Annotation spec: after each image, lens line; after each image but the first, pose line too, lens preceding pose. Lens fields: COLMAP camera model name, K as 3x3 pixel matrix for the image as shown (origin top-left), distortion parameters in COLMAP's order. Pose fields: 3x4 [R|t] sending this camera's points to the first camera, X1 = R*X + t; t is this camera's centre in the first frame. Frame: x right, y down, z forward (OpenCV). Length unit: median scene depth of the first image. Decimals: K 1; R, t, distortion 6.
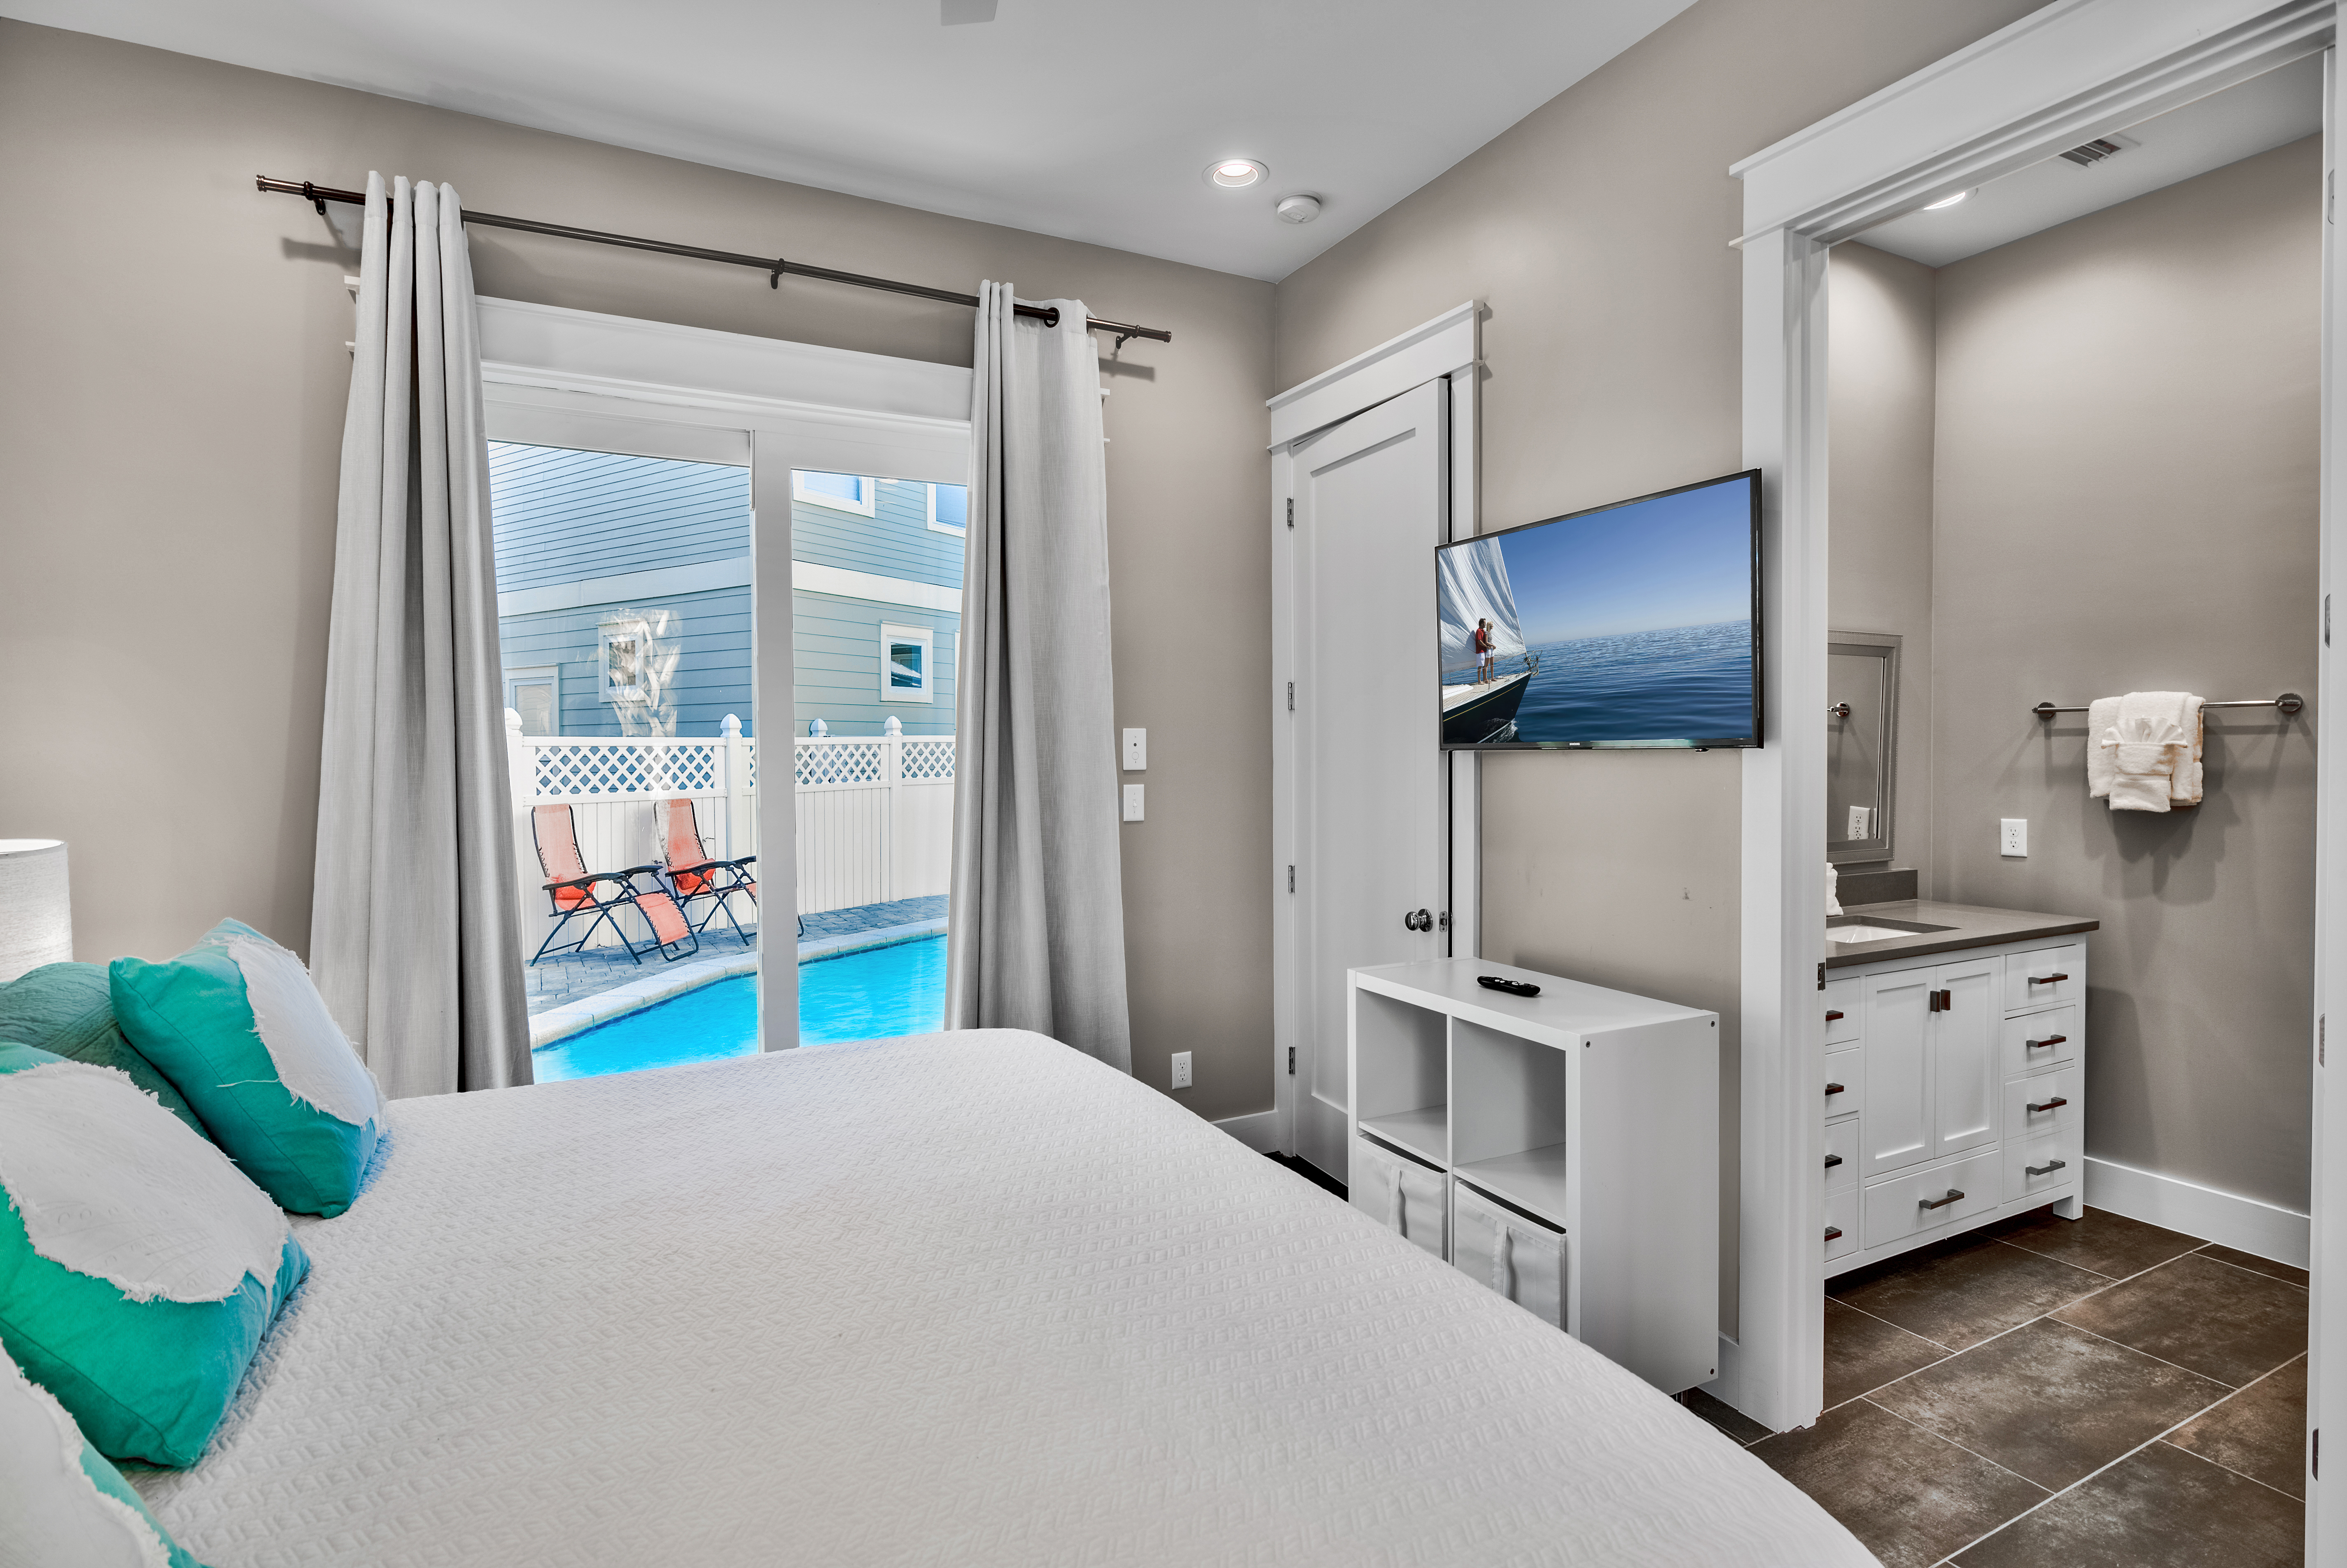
lens RADIAL K [[1151.7, 0, 1184.7], [0, 1151.7, 772.0], [0, 0, 1]] dist [-0.003682, -0.000144]
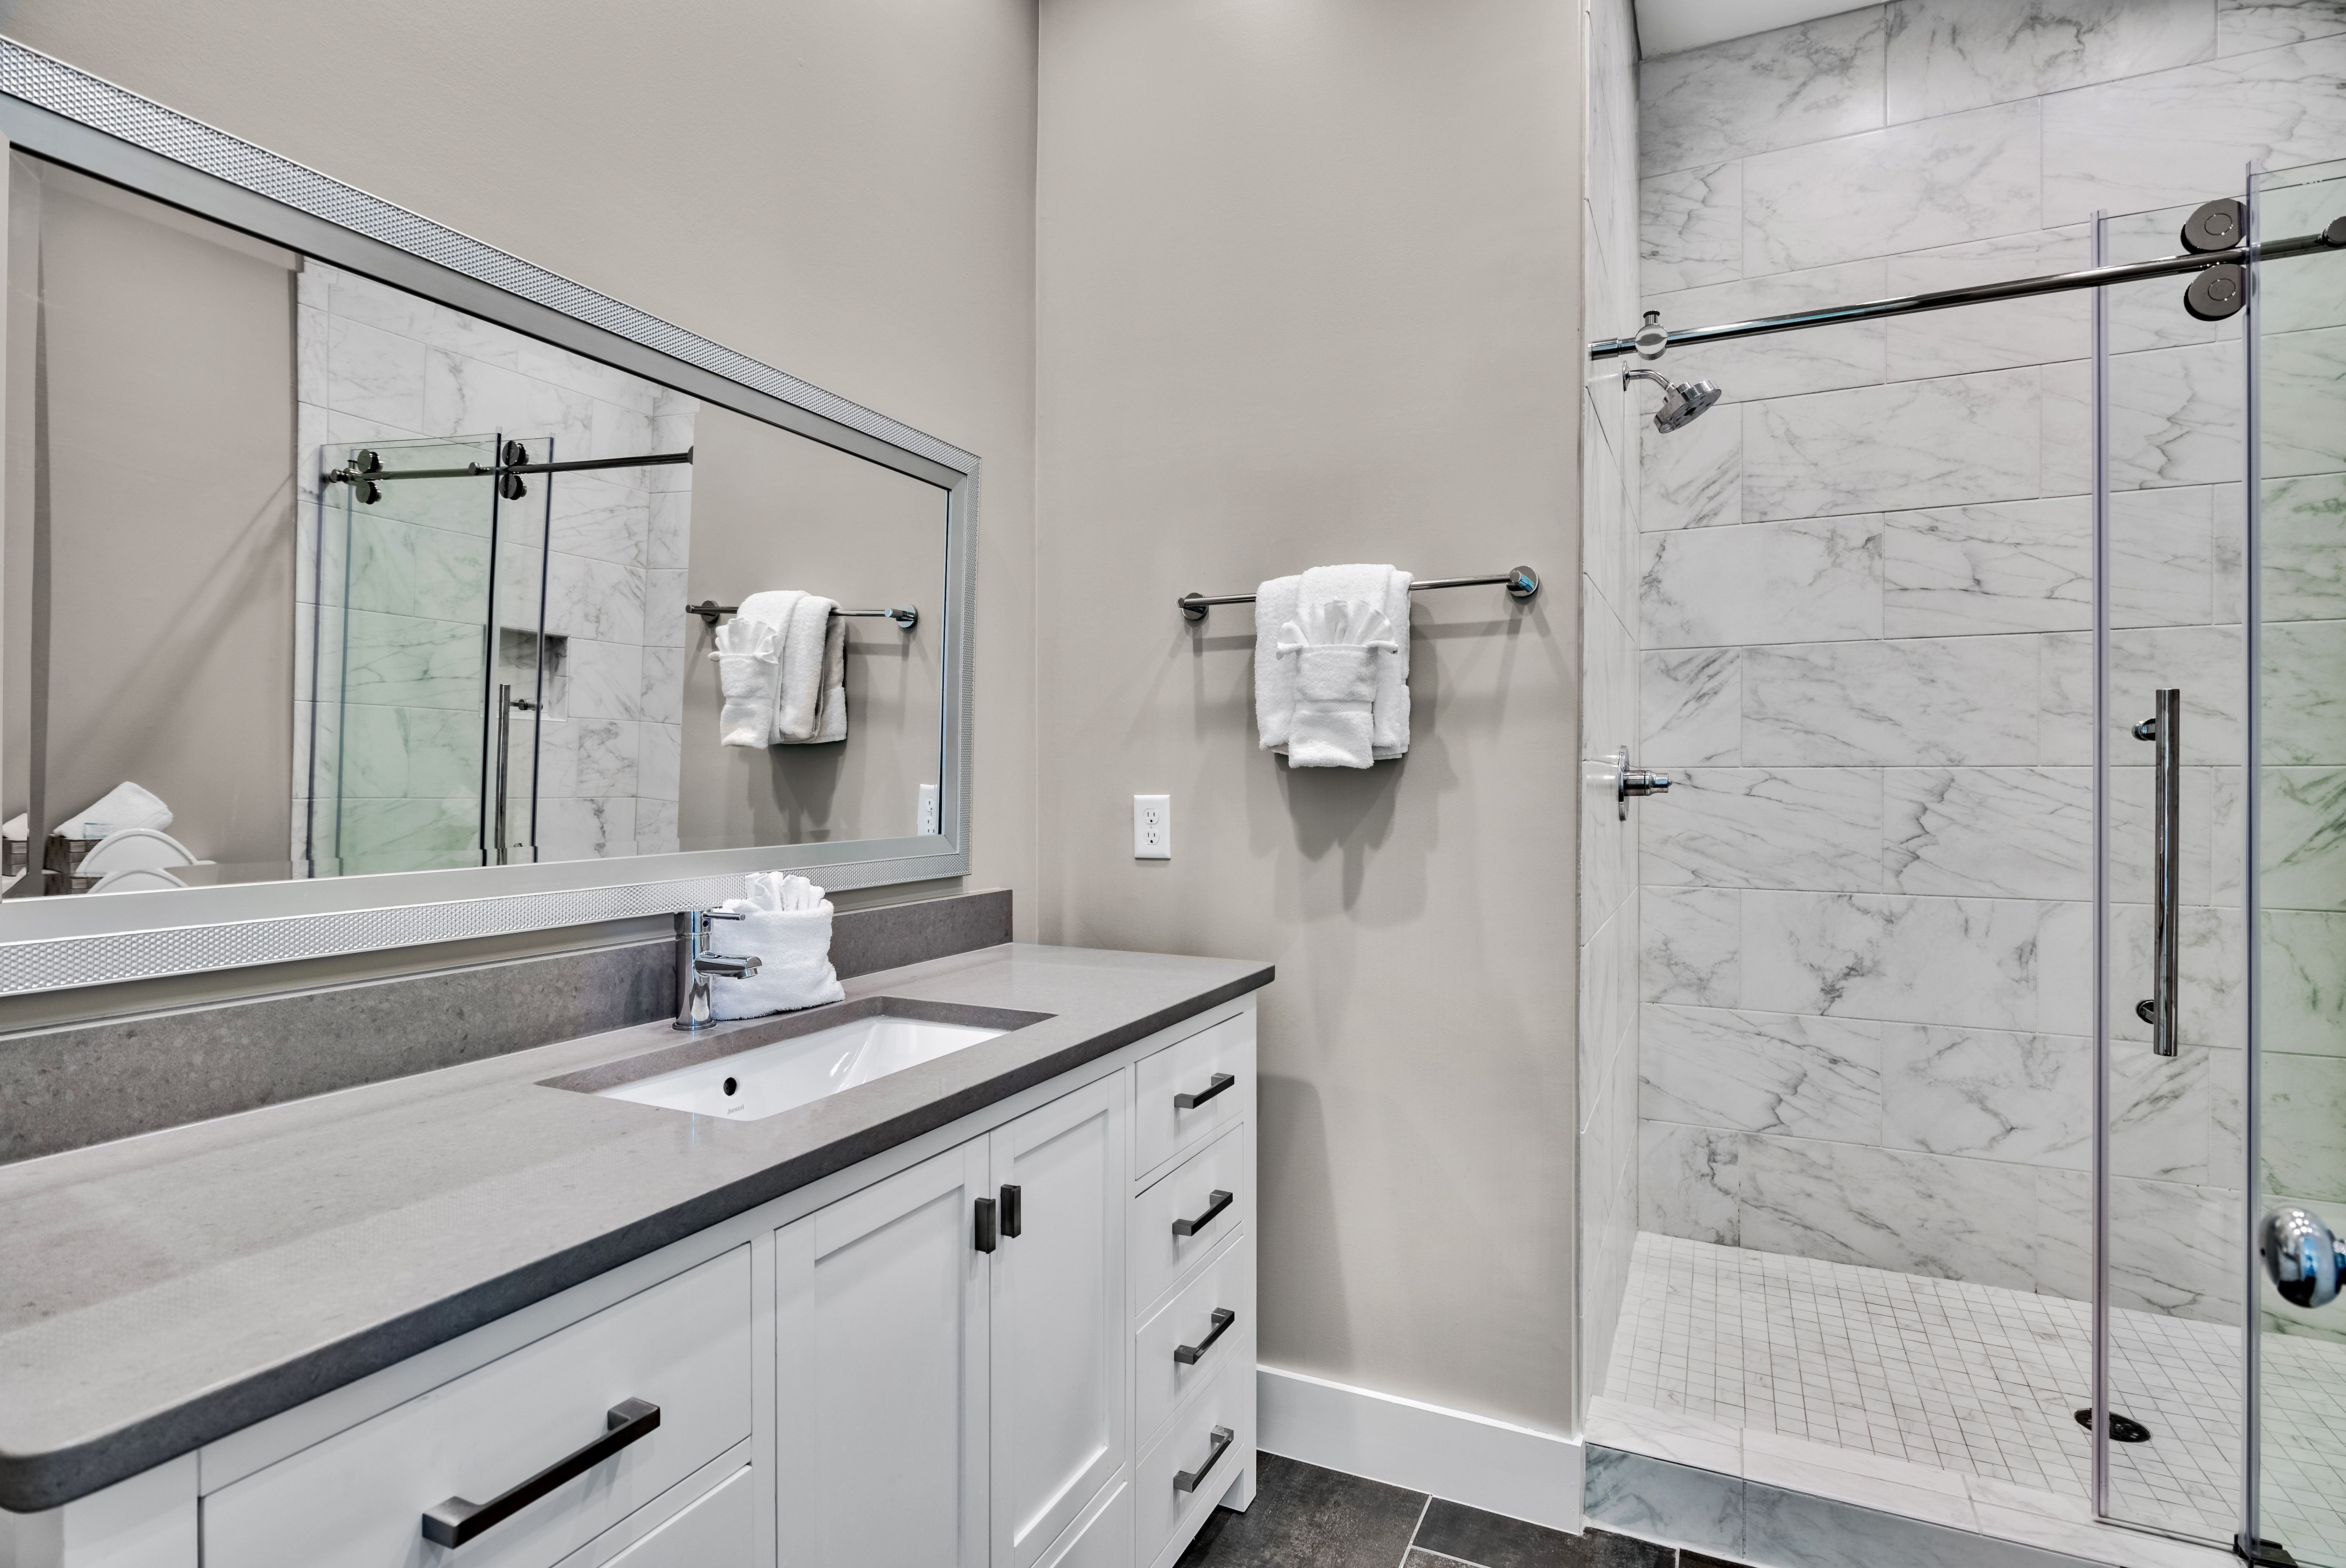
lens RADIAL K [[1151.3, 0, 1184.2], [0, 1151.3, 772.0], [0, 0, 1]] dist [-0.003682, -0.000144]
pose [[0.799850, 0.009246, 0.600129, 0.425865], [0.006514, 0.999689, -0.024083, 0.048369], [-0.600165, 0.023172, 0.799540, 0.580215]]
